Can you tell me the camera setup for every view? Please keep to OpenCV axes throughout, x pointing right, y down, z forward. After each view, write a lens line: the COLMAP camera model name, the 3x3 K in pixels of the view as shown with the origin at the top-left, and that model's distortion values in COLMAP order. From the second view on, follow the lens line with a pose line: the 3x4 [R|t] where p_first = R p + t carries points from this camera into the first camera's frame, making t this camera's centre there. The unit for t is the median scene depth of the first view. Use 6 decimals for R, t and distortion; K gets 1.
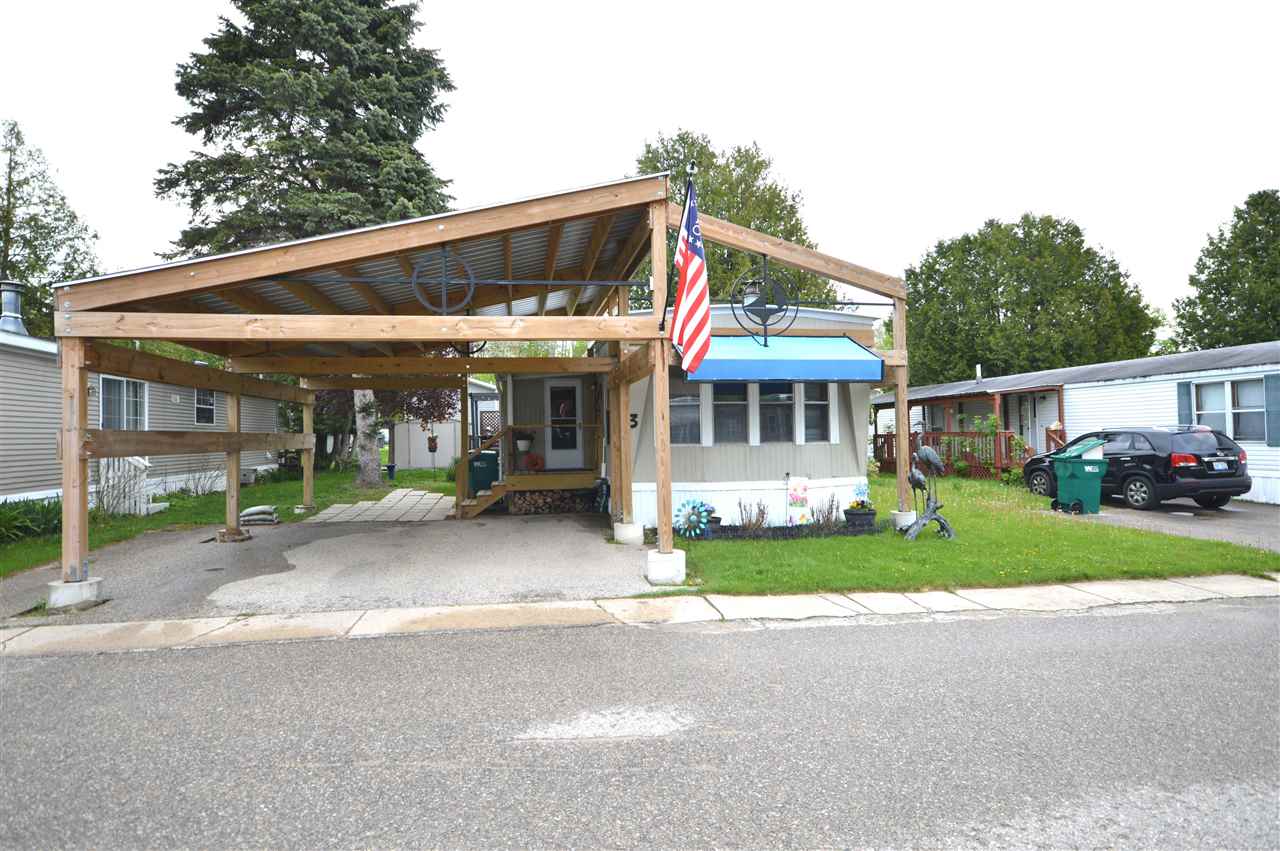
lens RADIAL K [[696.9, 0, 640.0], [0, 696.9, 425.5], [0, 0, 1]] dist [0.014875, 0.000925]
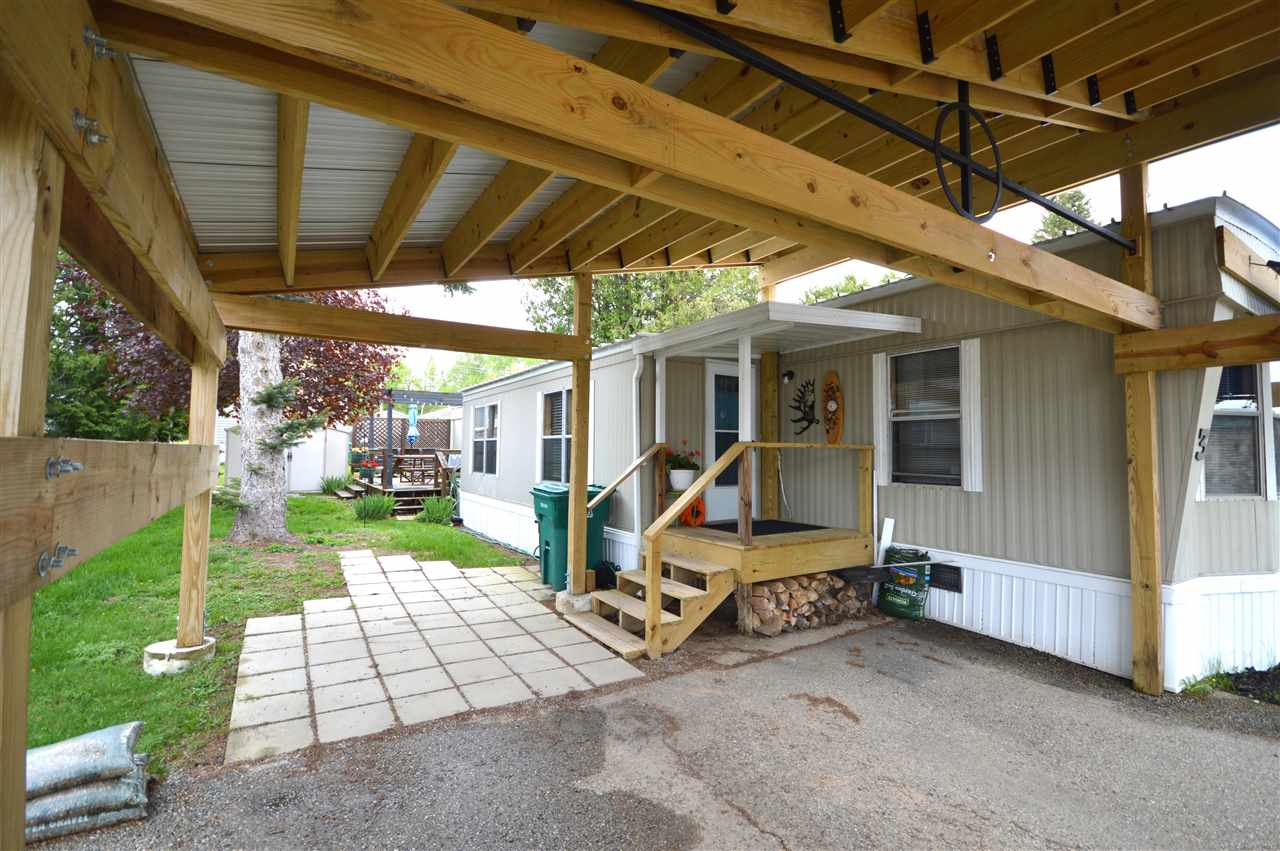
lens RADIAL K [[565.1, 0, 643.9], [0, 565.1, 424.3], [0, 0, 1]] dist [0.005439, -0.011761]
pose [[0.921511, 0.045915, 0.385628, -0.474844], [-0.032600, 0.998627, -0.041000, 0.007170], [-0.386981, 0.025211, 0.921743, 0.806007]]
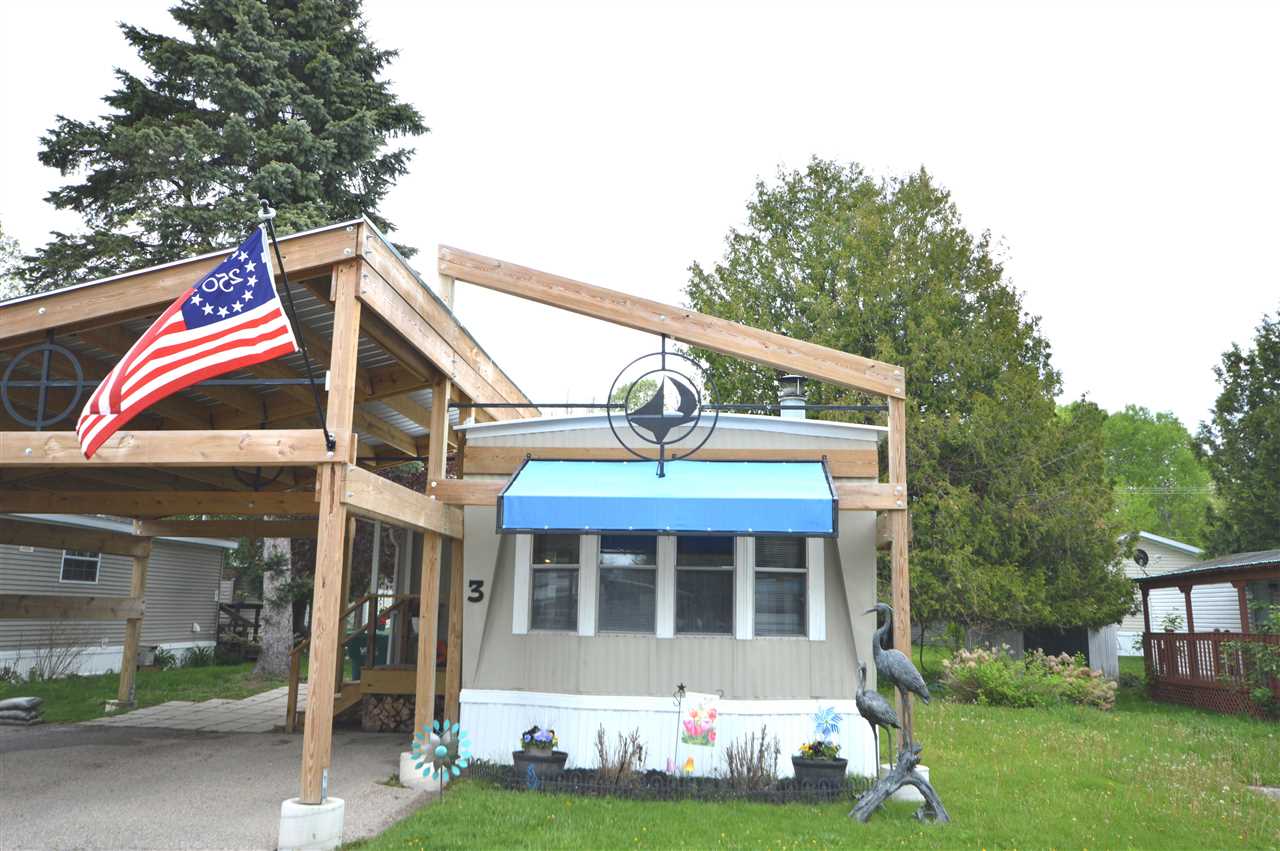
lens RADIAL K [[1053.5, 0, 642.0], [0, 1053.5, 428.7], [0, 0, 1]] dist [-0.007183, 0.066812]
pose [[0.967563, -0.009502, -0.252452, 0.383999], [-0.031462, 0.986981, -0.157730, -0.005947], [0.250664, 0.160557, 0.954667, 0.082603]]
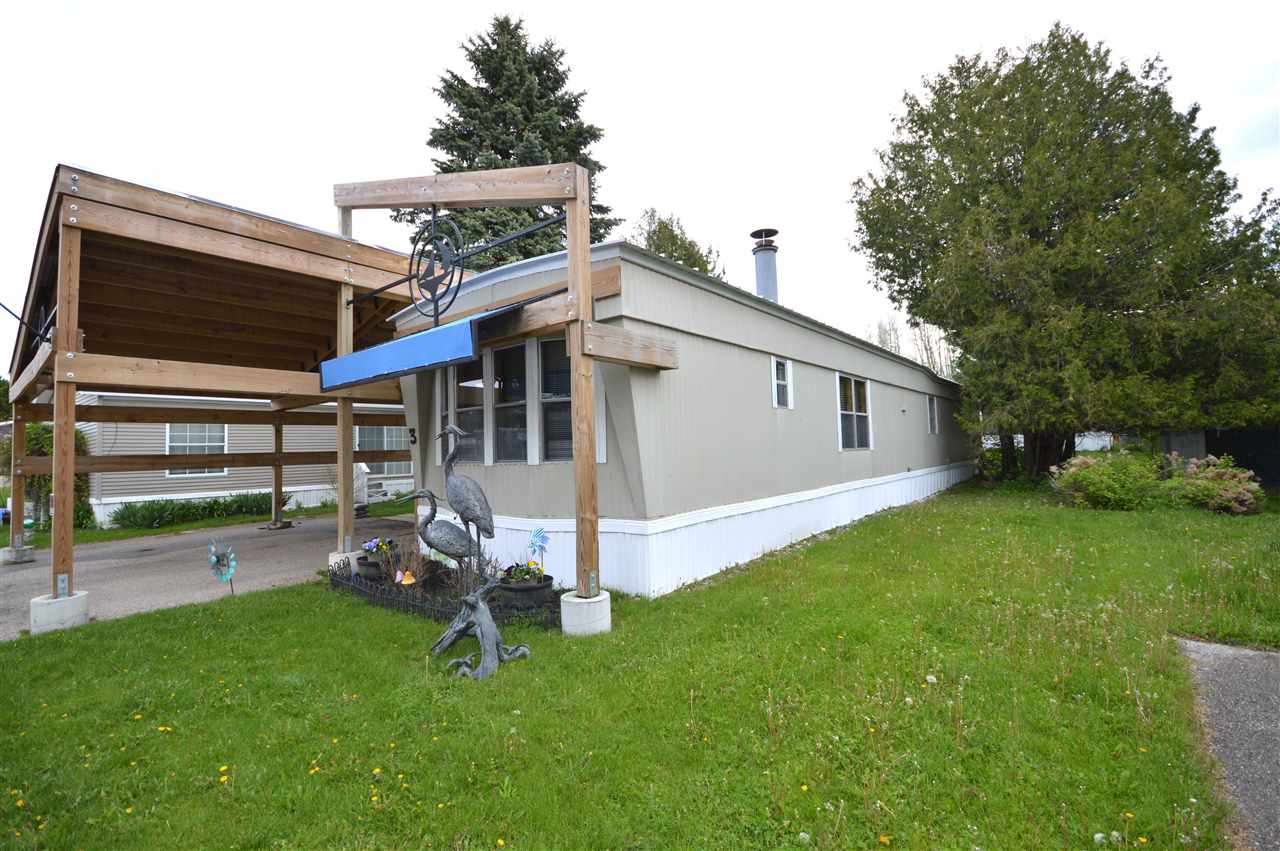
lens RADIAL K [[565.1, 0, 643.9], [0, 565.1, 424.3], [0, 0, 1]] dist [0.005439, -0.011761]
pose [[0.666065, -0.040296, -0.744804, 0.719534], [0.032938, 0.999155, -0.024601, 0.005366], [0.745166, -0.008147, 0.666830, 0.734324]]
